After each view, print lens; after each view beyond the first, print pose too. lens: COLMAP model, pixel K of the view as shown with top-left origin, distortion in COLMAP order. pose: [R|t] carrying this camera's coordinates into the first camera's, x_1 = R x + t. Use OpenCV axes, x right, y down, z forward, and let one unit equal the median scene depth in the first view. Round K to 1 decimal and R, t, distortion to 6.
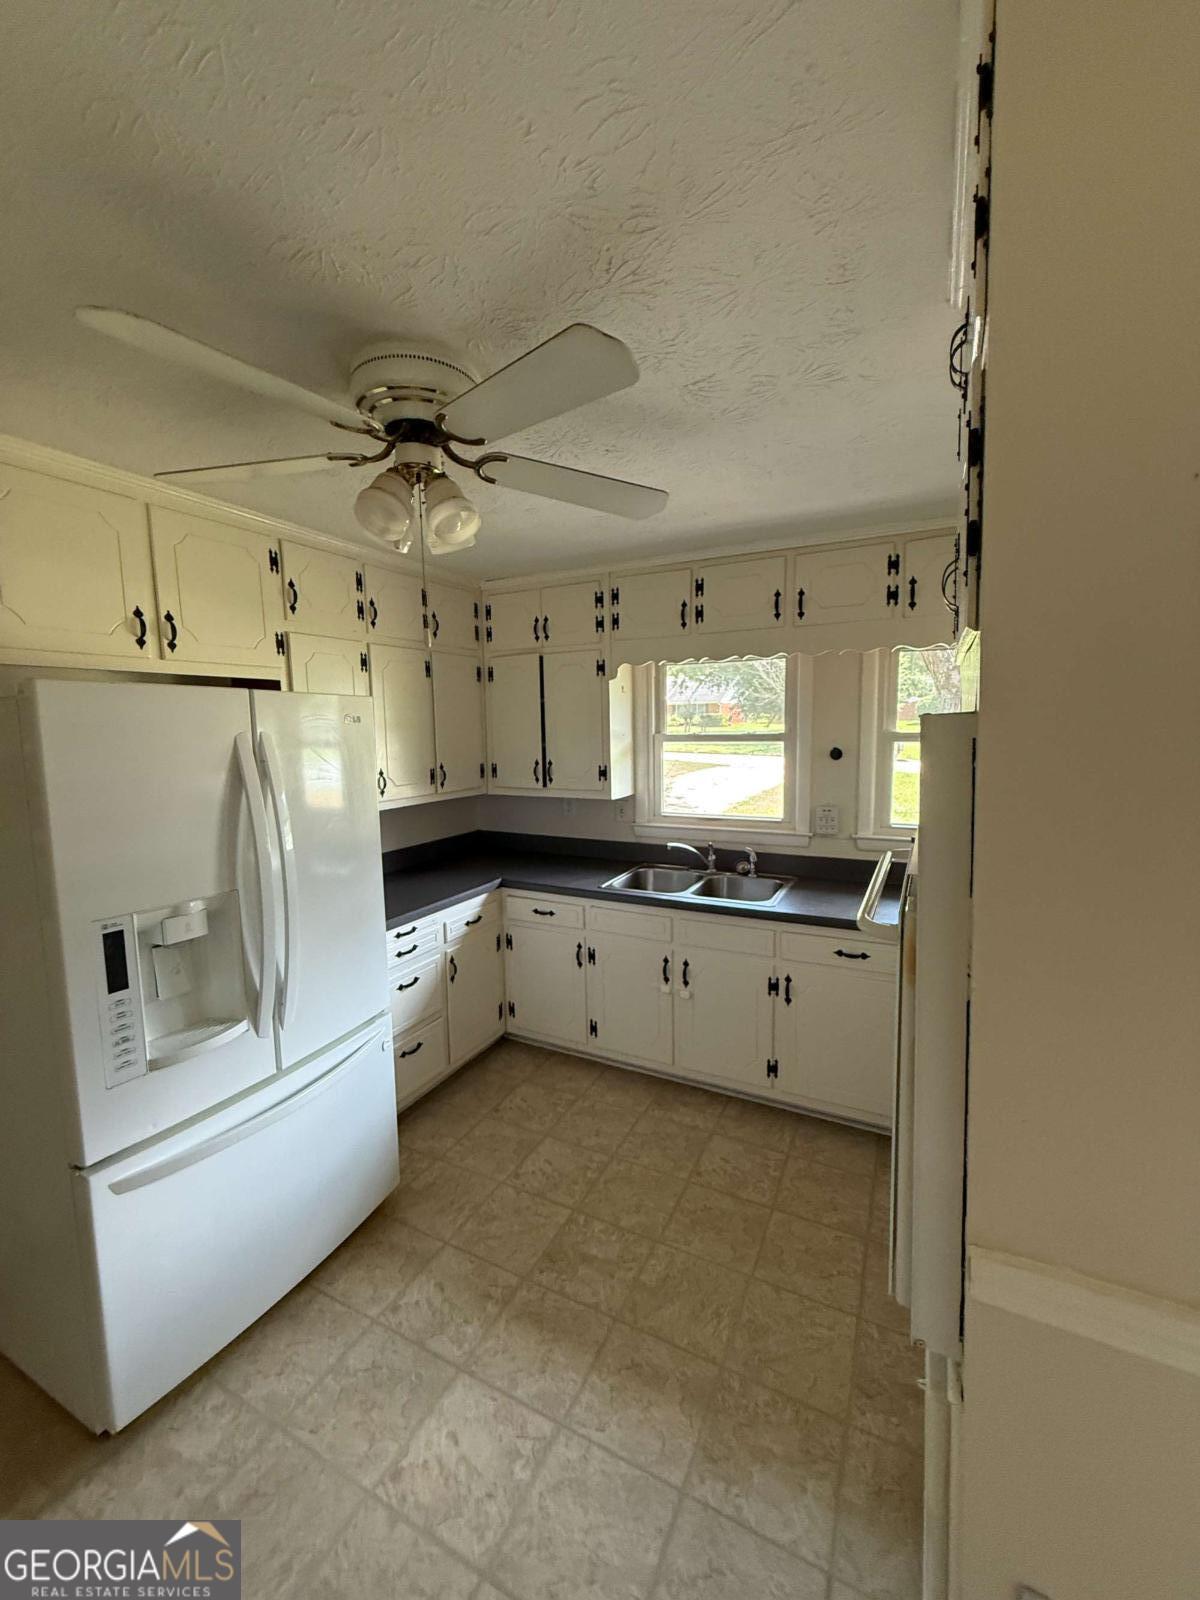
lens RADIAL K [[636.6, 0, 604.1], [0, 636.6, 796.7], [0, 0, 1]] dist [0.000278, 0.000098]
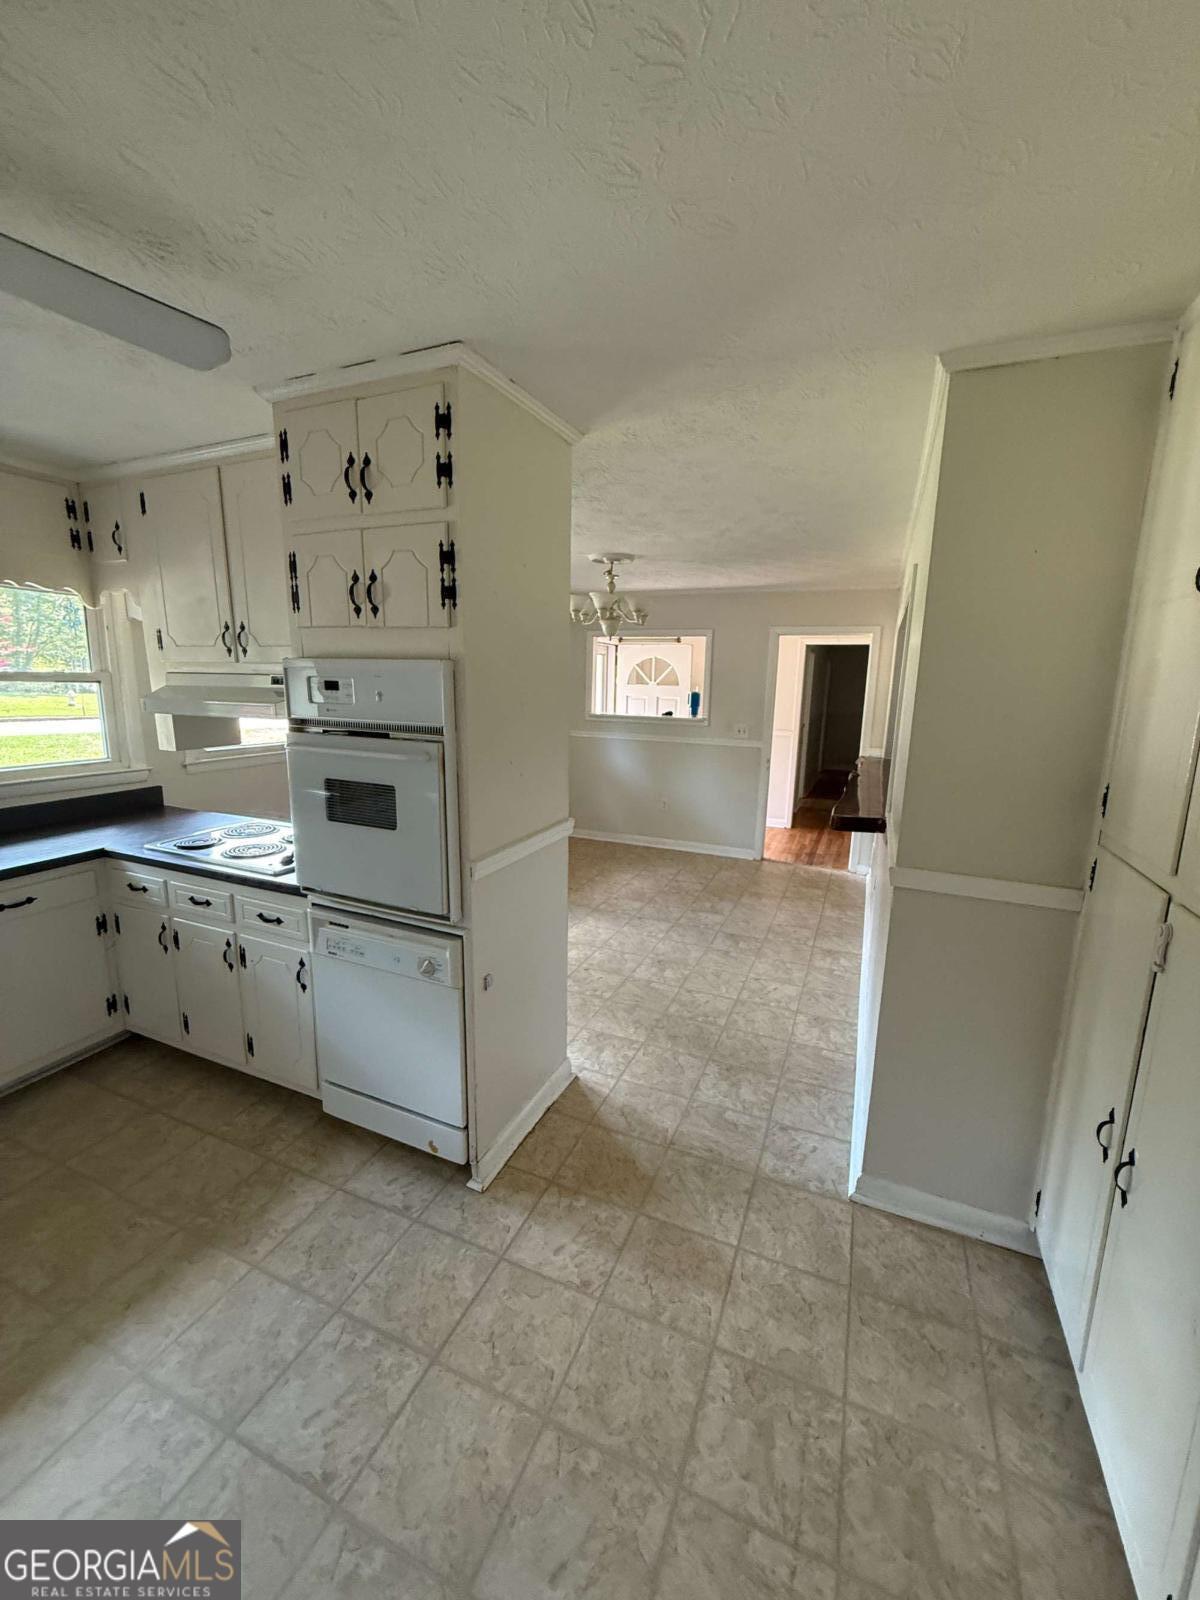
lens RADIAL K [[636.6, 0, 598.6], [0, 636.6, 797.5], [0, 0, 1]] dist [0.000278, 0.000098]
pose [[-0.060489, -0.162590, 0.984838, -0.525082], [0.095118, 0.981216, 0.167834, 0.014481], [-0.993627, 0.103828, -0.043887, 0.143865]]
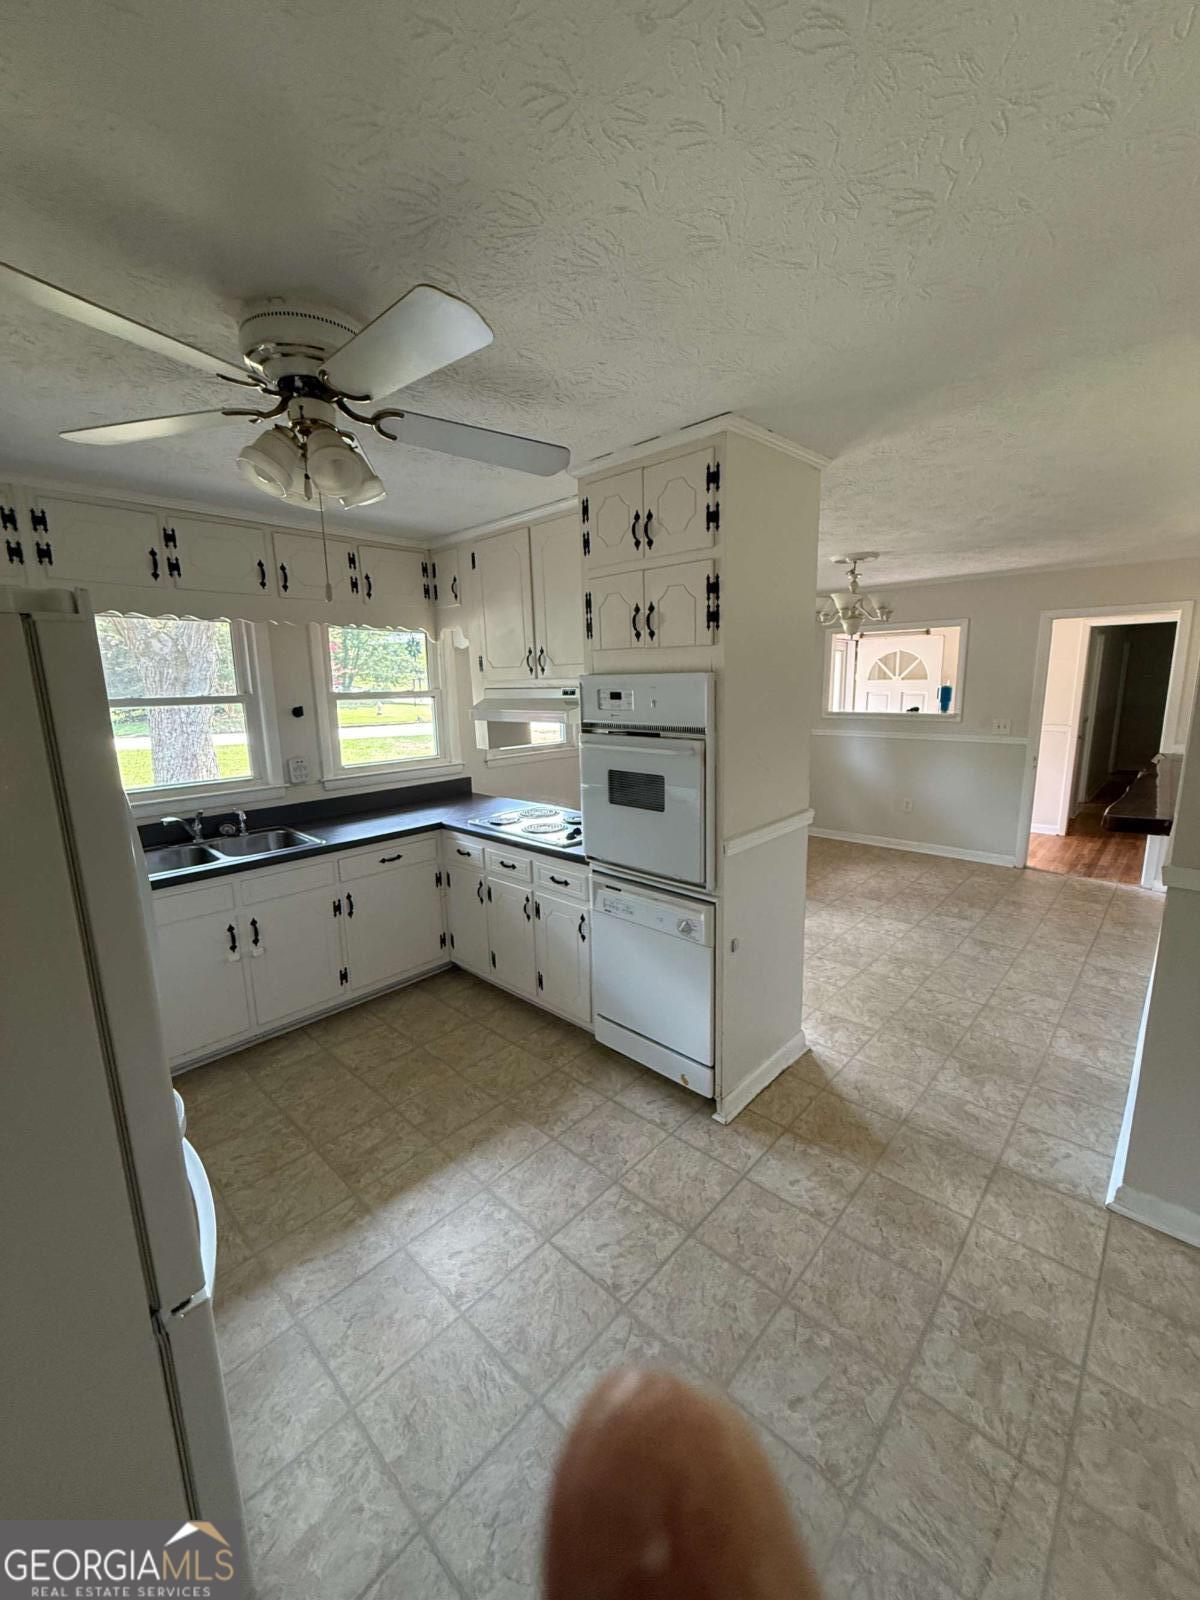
lens RADIAL K [[636.6, 0, 598.3], [0, 636.6, 797.1], [0, 0, 1]] dist [0.000278, 0.000098]
pose [[0.284642, -0.160581, 0.945089, -0.660787], [0.125470, 0.983630, 0.129340, 0.004114], [-0.950387, 0.081765, 0.300131, 0.162176]]
